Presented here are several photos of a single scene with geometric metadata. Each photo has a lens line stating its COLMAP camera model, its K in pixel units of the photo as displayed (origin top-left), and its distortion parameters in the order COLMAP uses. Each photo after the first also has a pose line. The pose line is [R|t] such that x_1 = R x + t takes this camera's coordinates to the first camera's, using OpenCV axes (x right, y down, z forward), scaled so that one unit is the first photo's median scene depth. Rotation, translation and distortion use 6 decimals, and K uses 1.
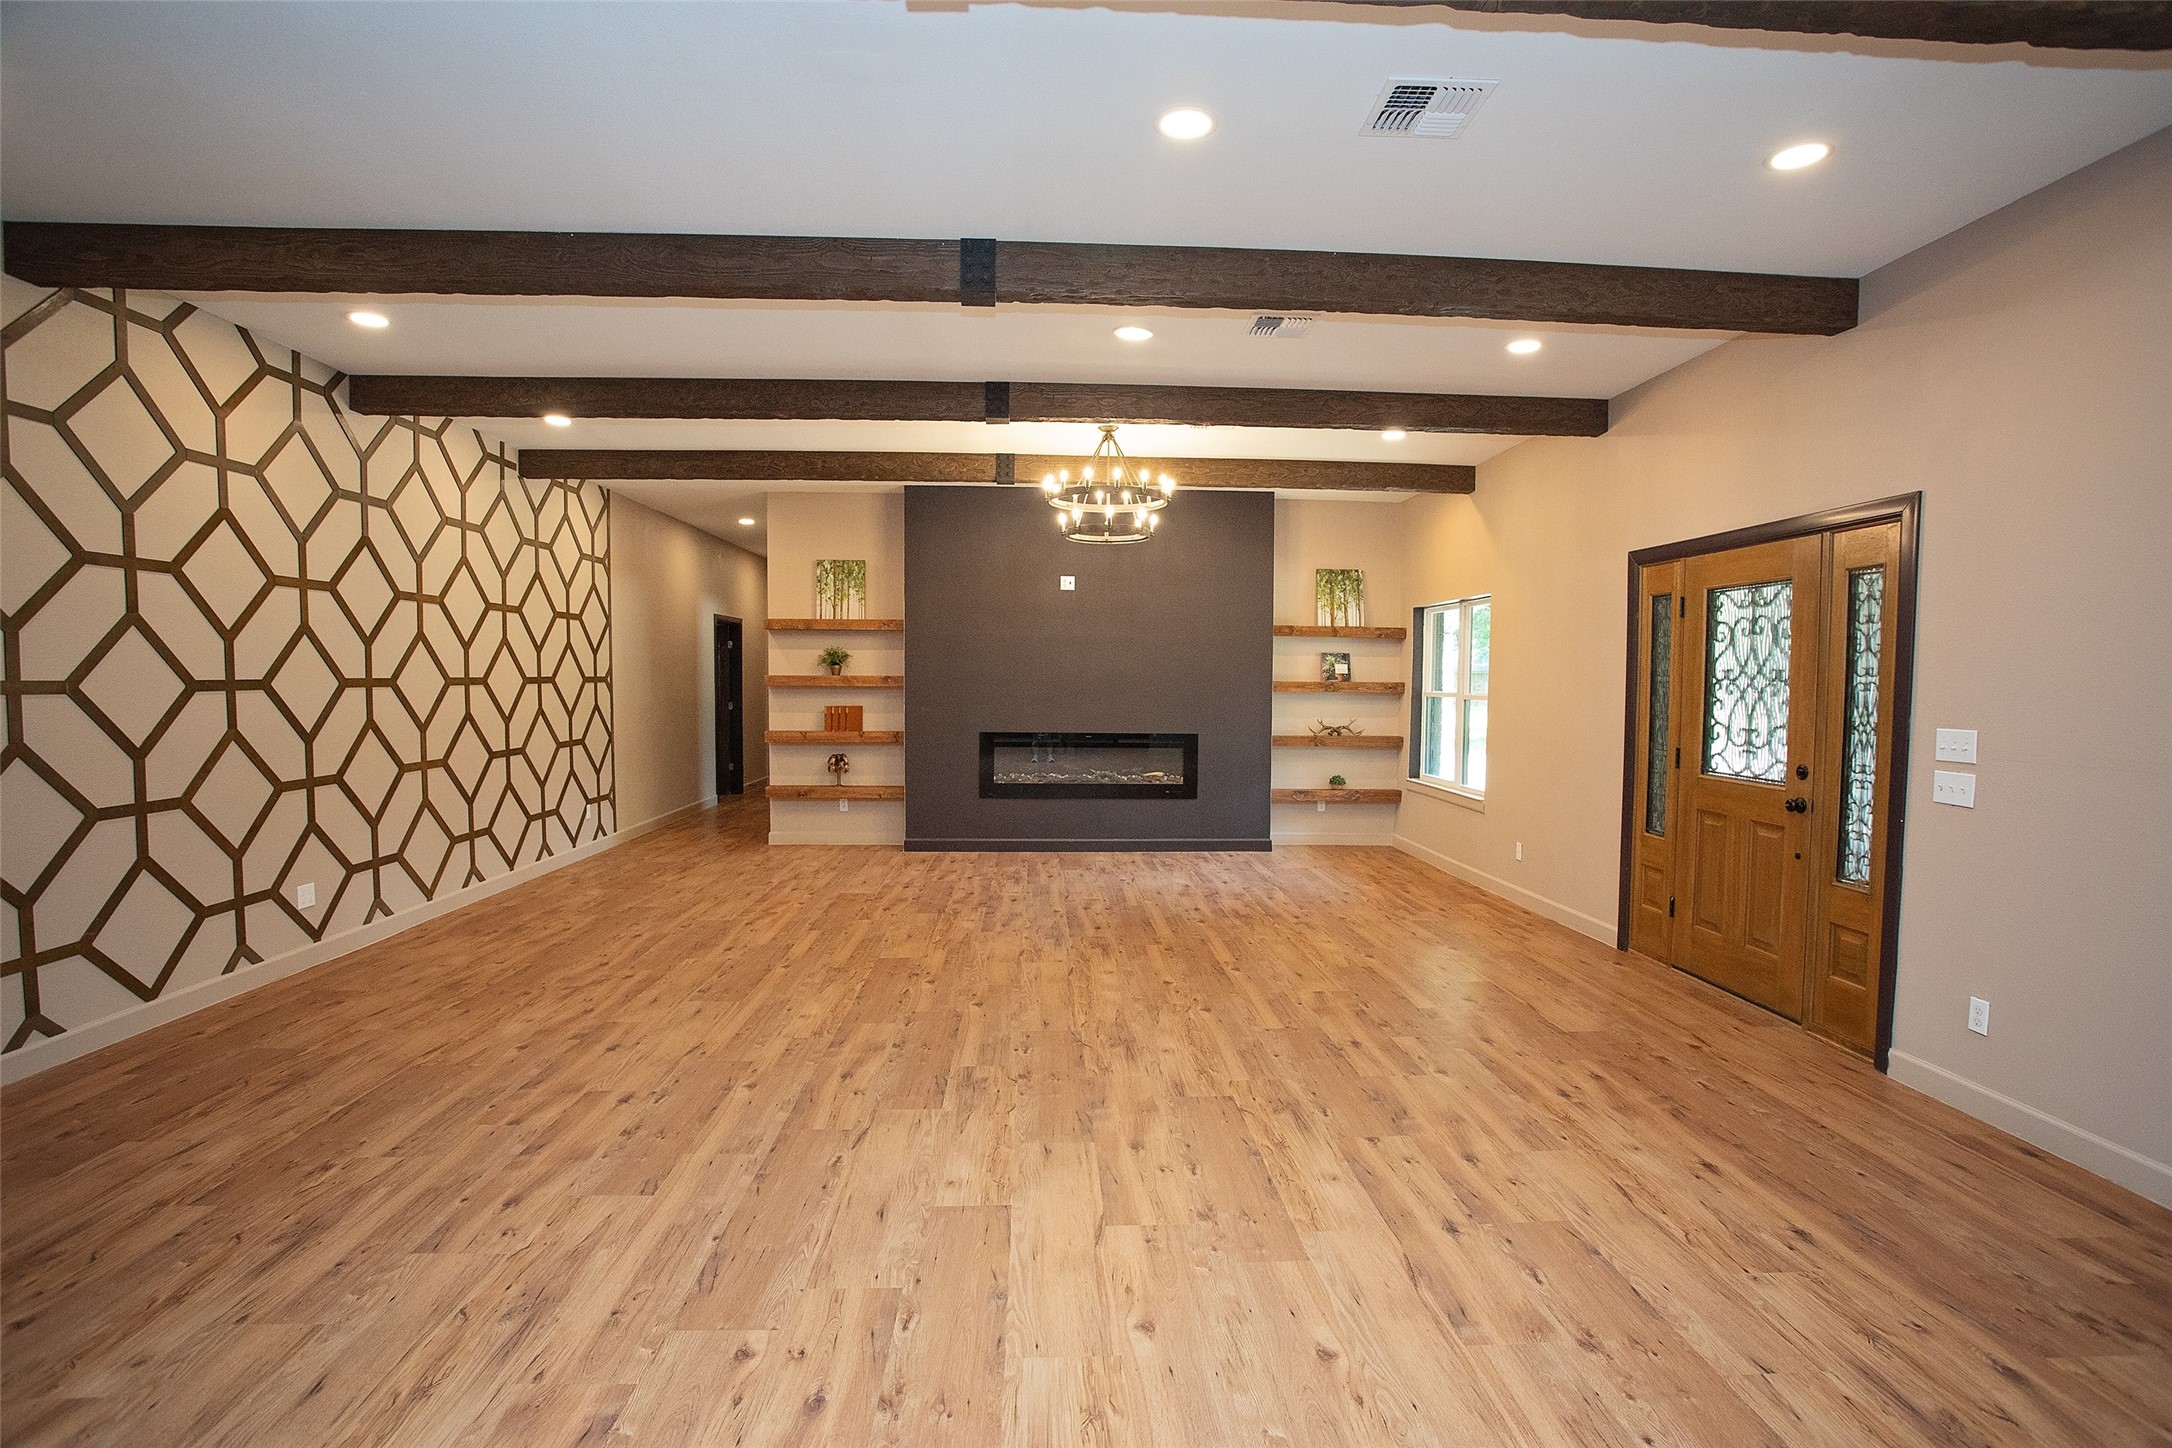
lens RADIAL K [[1057.5, 0, 1090.6], [0, 1057.5, 728.1], [0, 0, 1]] dist [-0.072458, 0.034680]
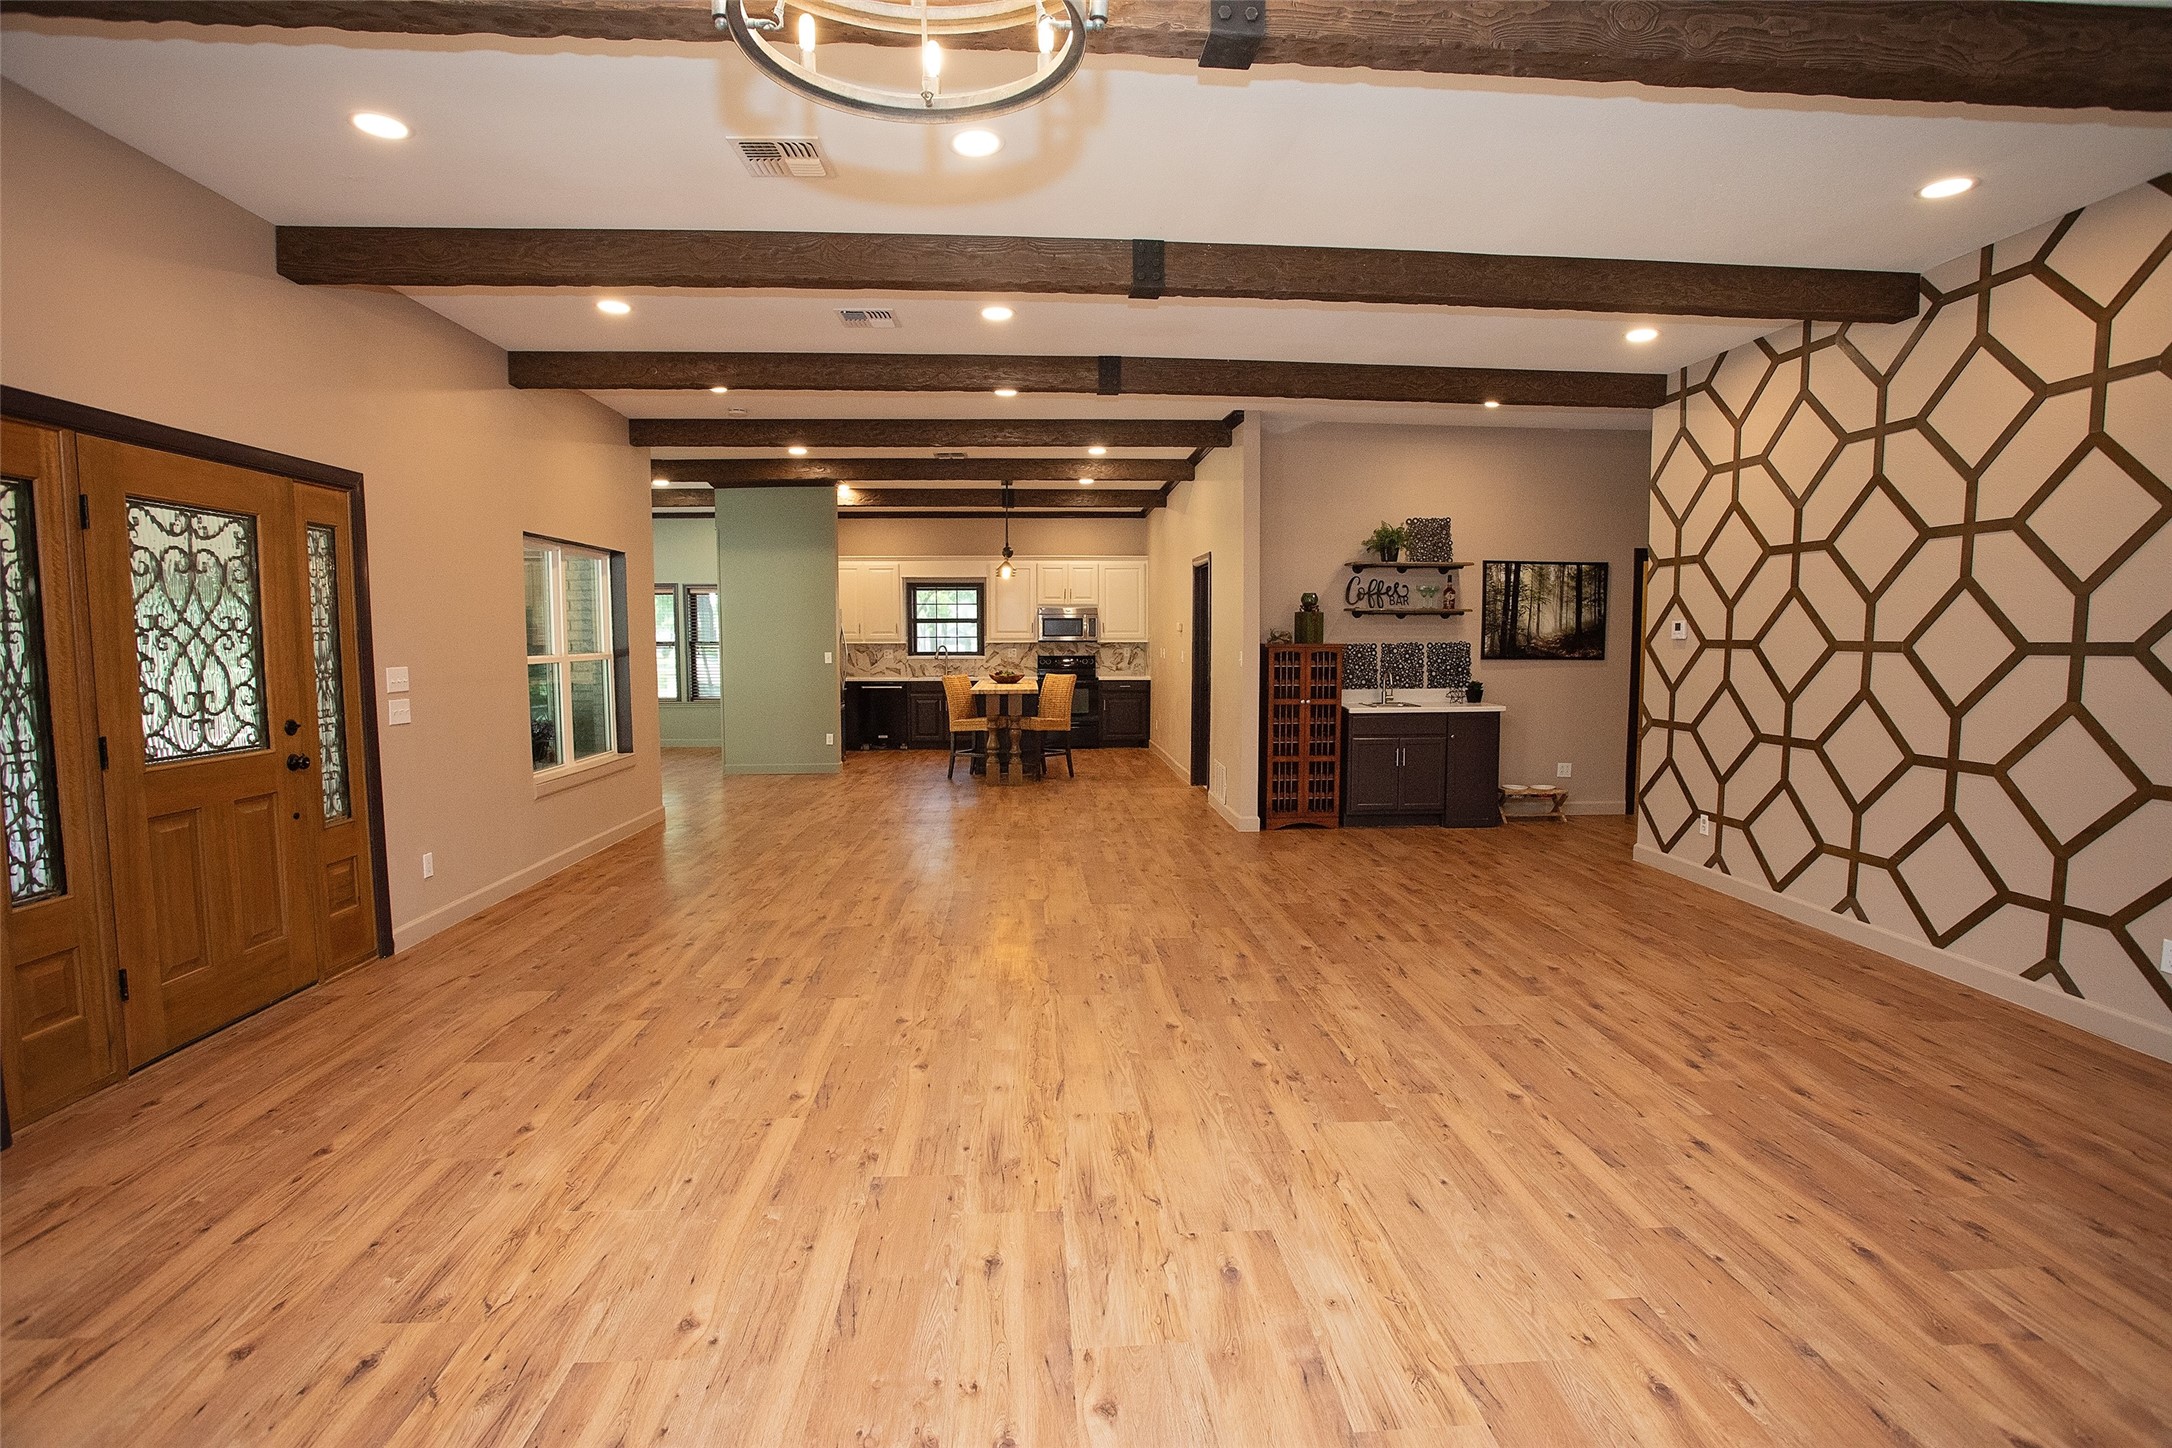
lens RADIAL K [[1042.8, 0, 1085.6], [0, 1042.8, 730.8], [0, 0, 1]] dist [-0.053747, 0.020861]
pose [[-0.999956, -0.007977, 0.004857, -0.044626], [-0.007225, 0.990279, 0.138905, -0.085026], [-0.005918, 0.138864, -0.990294, 1.821869]]
